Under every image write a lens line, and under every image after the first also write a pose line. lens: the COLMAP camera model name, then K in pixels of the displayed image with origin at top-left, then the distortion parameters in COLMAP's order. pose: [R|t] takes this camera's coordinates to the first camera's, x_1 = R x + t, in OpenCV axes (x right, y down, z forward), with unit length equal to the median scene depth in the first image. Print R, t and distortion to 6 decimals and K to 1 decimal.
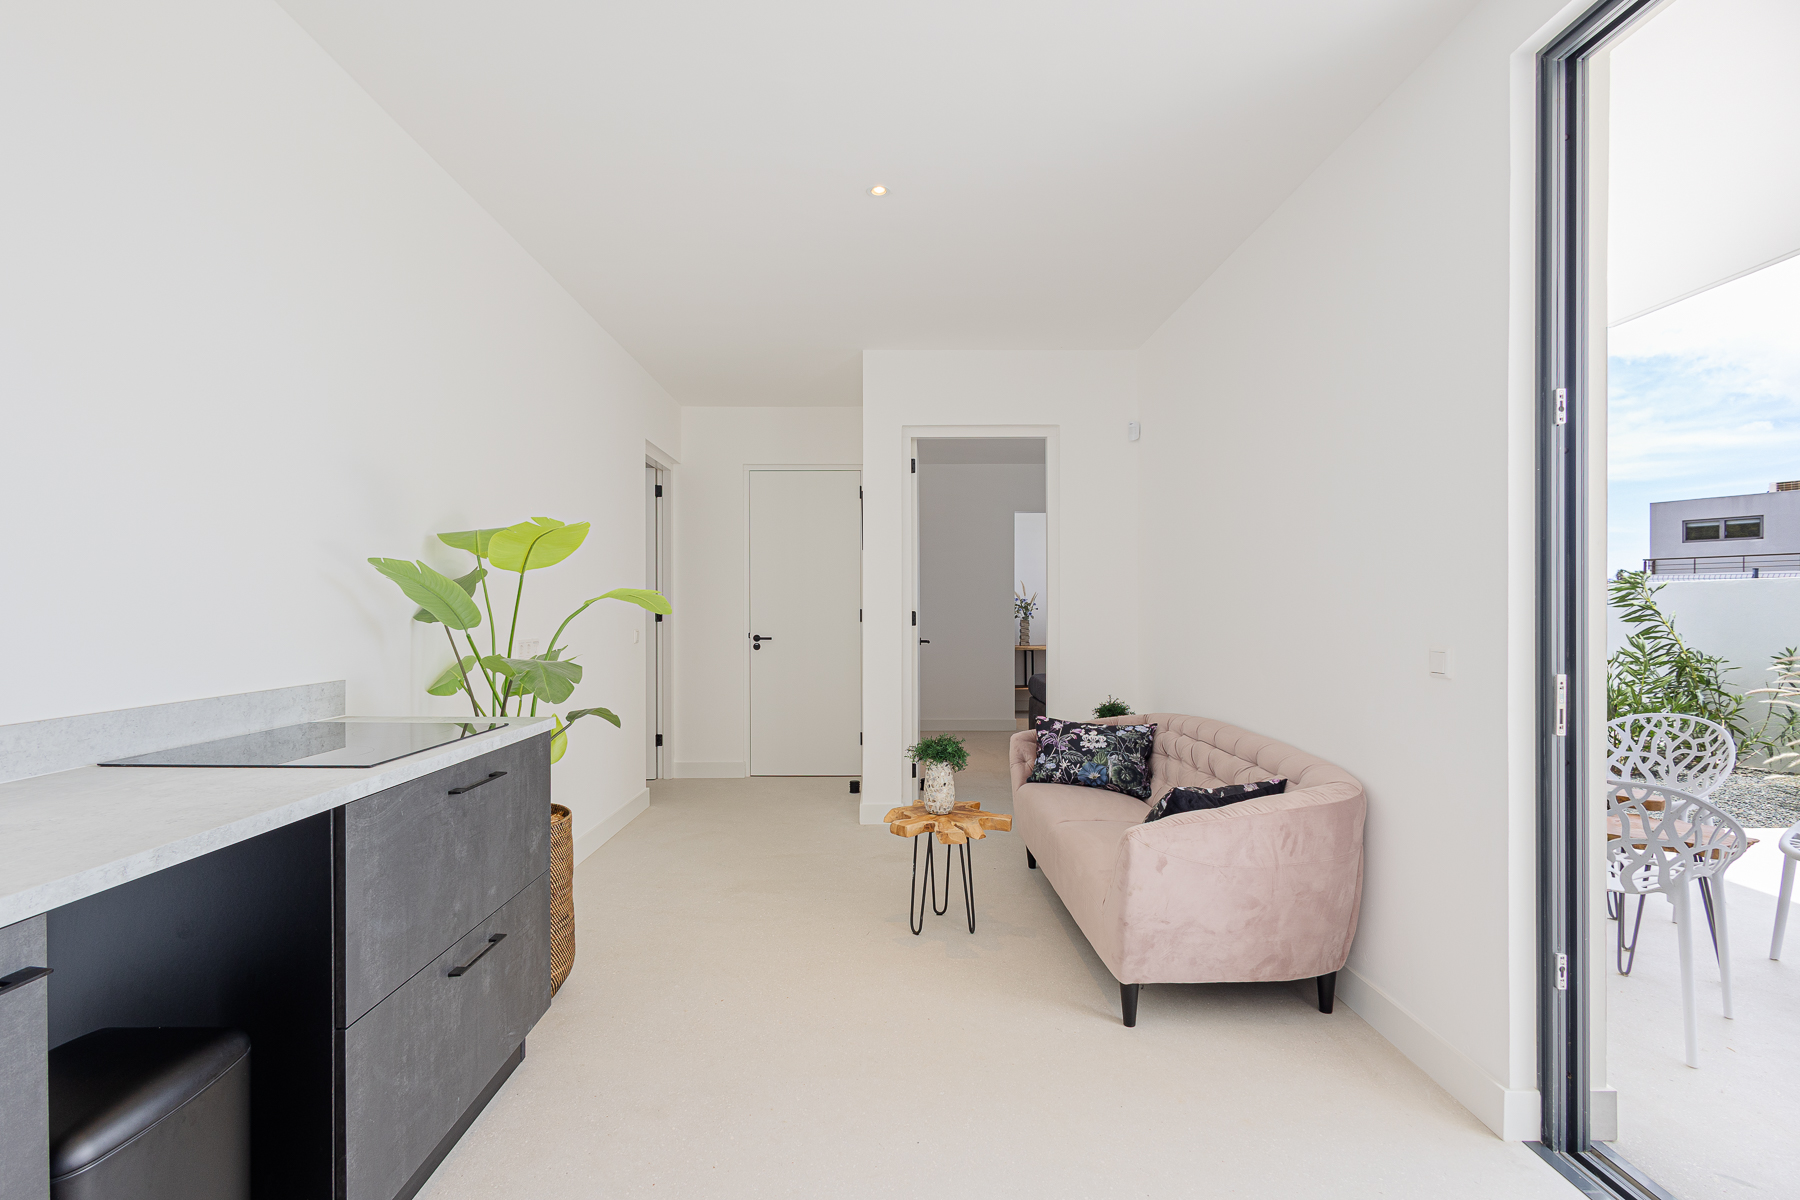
lens RADIAL K [[844.9, 0, 907.0], [0, 844.9, 607.6], [0, 0, 1]] dist [0.002289, -0.000009]
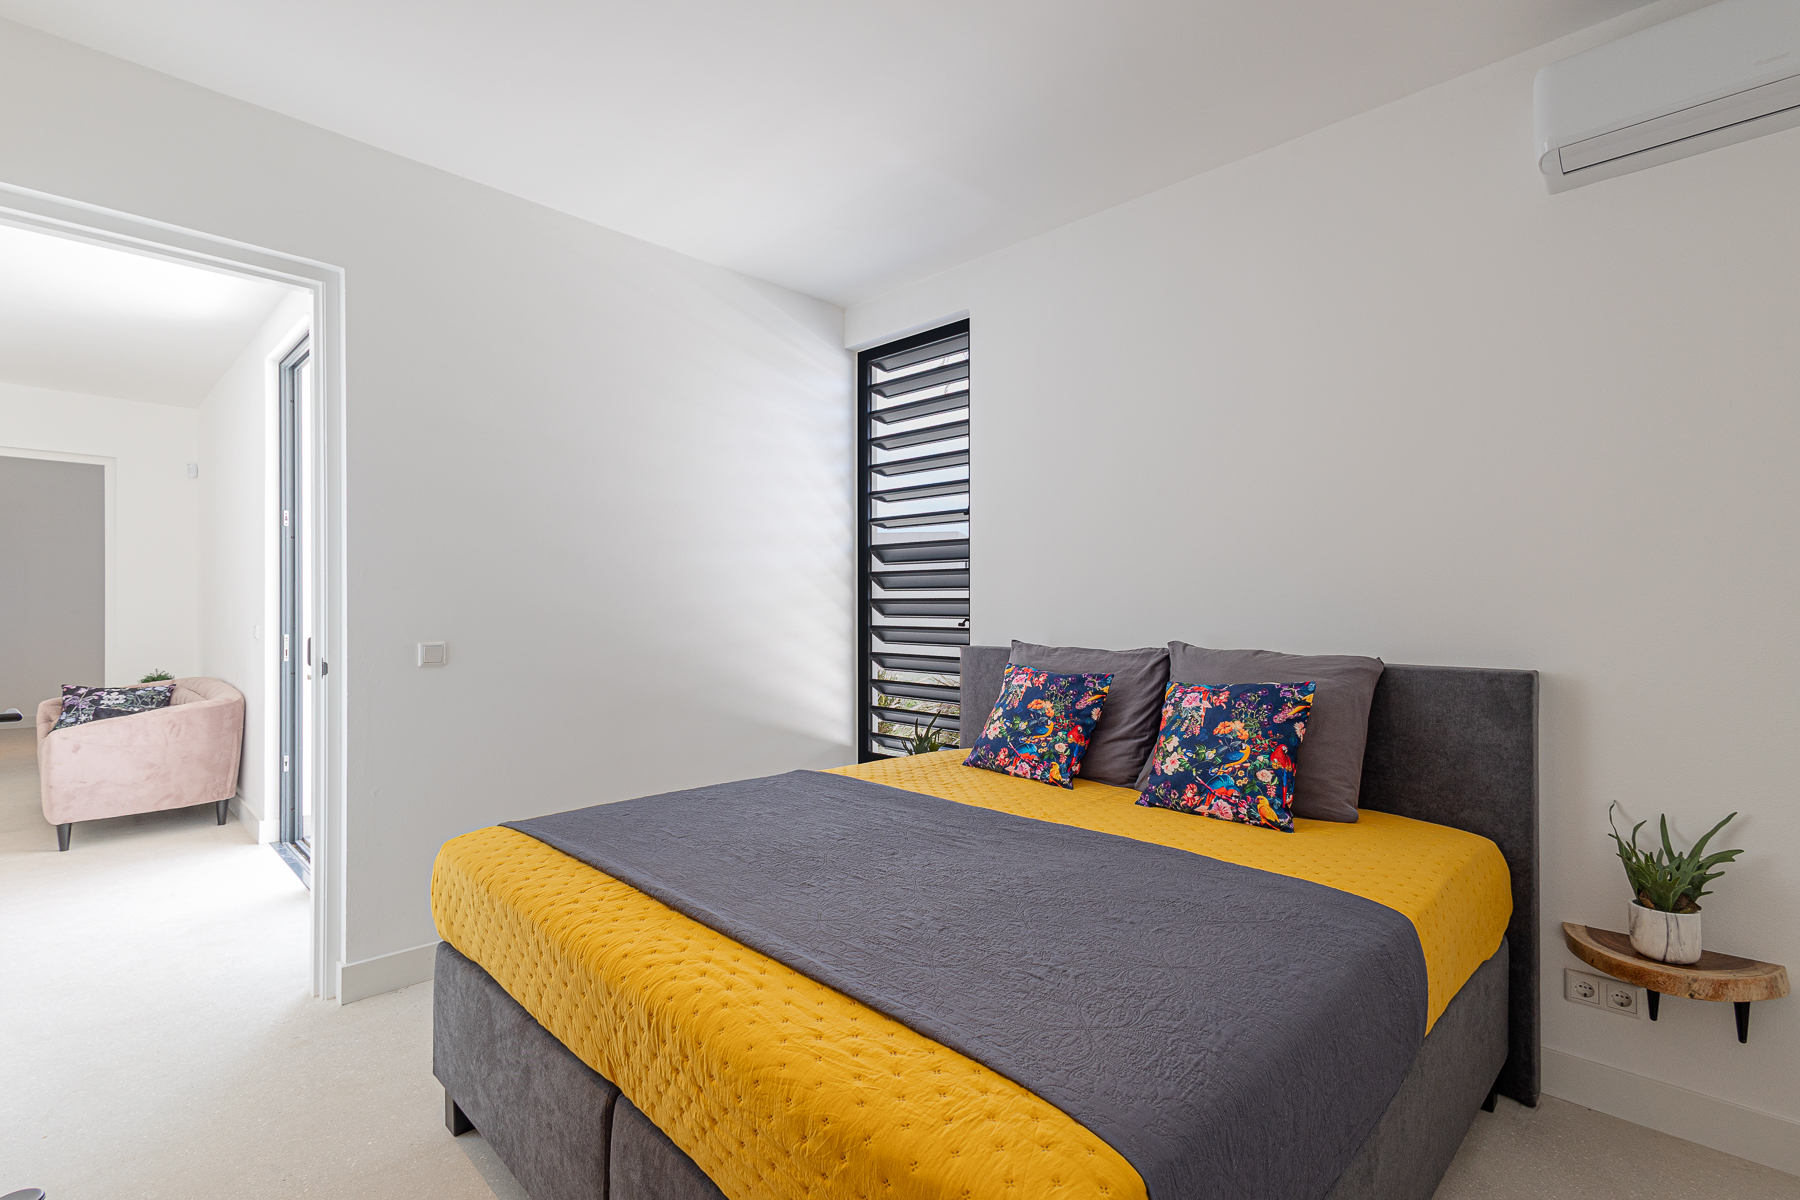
lens RADIAL K [[844.9, 0, 907.0], [0, 844.9, 607.6], [0, 0, 1]] dist [0.002289, -0.000009]
pose [[0.723710, 0.001658, 0.690102, 0.321330], [-0.006158, 0.999973, 0.004055, -0.010365], [-0.690077, -0.007185, 0.723700, -1.427195]]
